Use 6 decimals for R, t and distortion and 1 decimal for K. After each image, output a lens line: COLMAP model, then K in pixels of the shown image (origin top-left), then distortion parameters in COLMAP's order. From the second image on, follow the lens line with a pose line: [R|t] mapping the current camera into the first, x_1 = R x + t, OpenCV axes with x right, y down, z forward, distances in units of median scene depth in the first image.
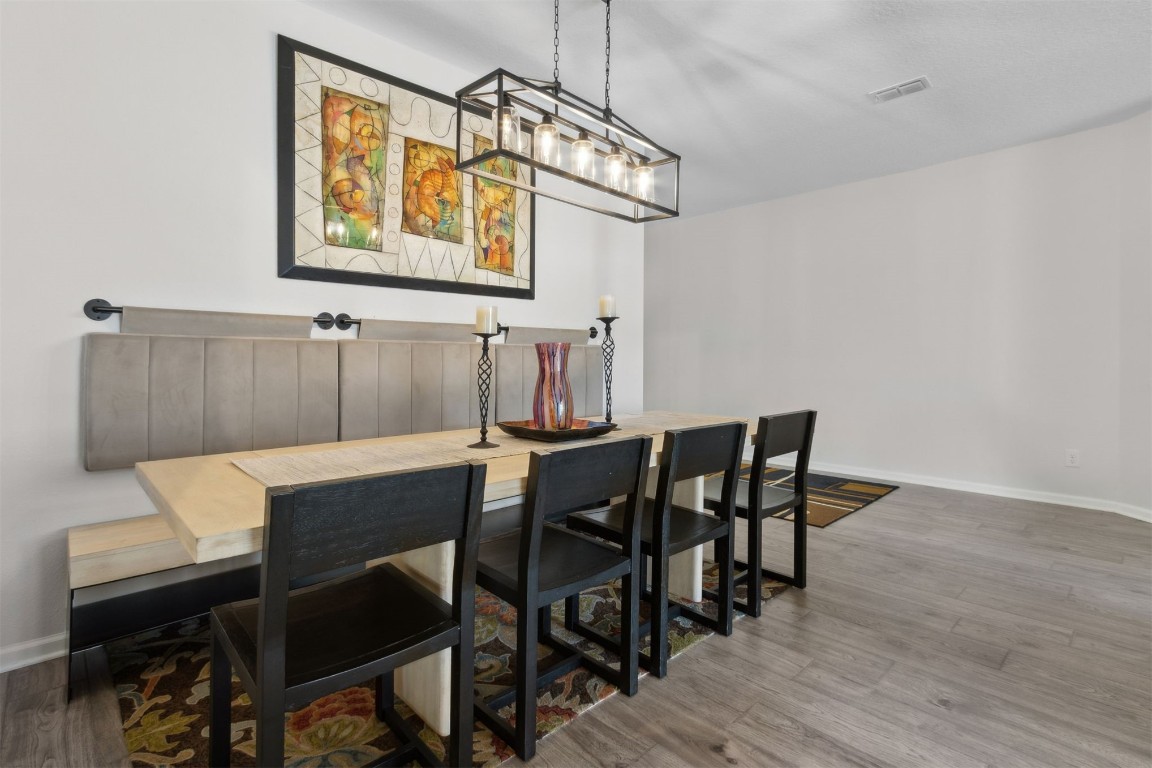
lens RADIAL K [[547.8, 0, 570.6], [0, 547.8, 365.1], [0, 0, 1]] dist [-0.000744, 0.000448]
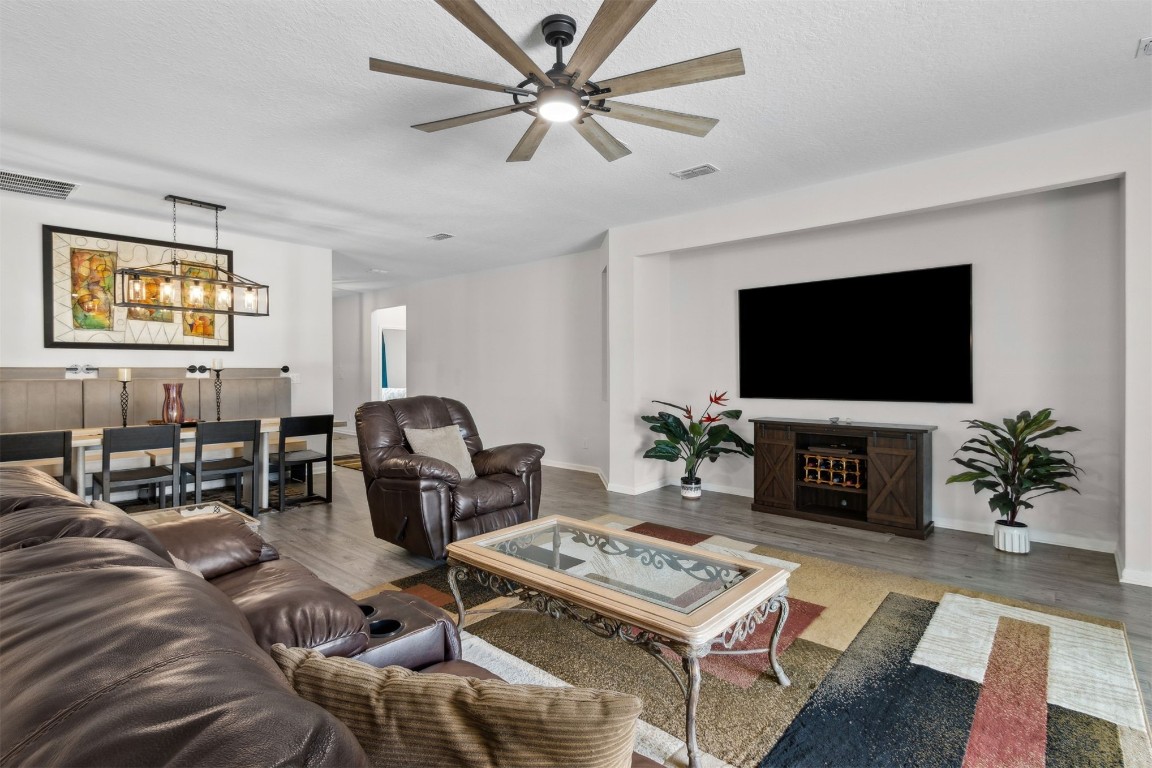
lens RADIAL K [[563.2, 0, 573.7], [0, 563.2, 376.8], [0, 0, 1]] dist [0.002896, 0.000719]
pose [[0.996037, 0.000036, 0.088945, 1.104580], [-0.000197, 0.999998, 0.001796, -0.058038], [-0.088945, -0.001806, 0.996035, -1.109659]]
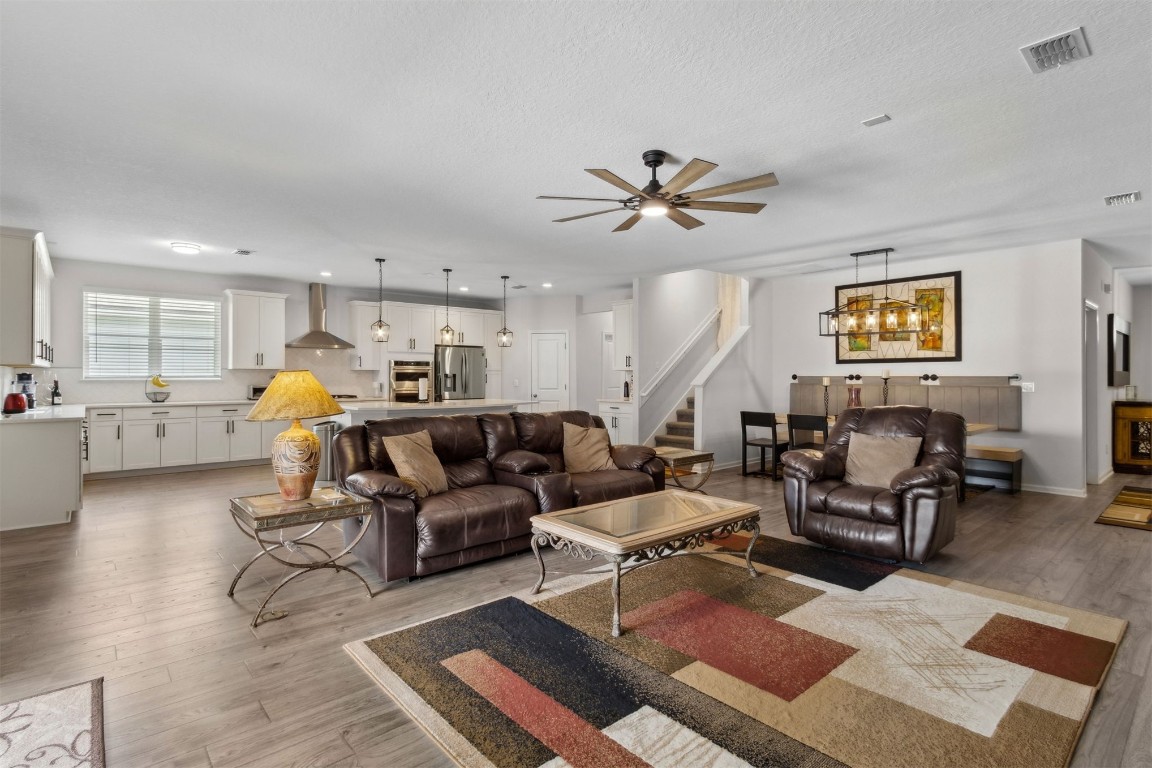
lens RADIAL K [[563.2, 0, 573.7], [0, 563.2, 376.8], [0, 0, 1]] dist [0.002896, 0.000719]
pose [[-0.042974, 0.004174, -0.999067, 2.567452], [-0.009197, 0.999947, 0.004573, -0.083803], [0.999034, 0.009385, -0.042933, -0.325495]]
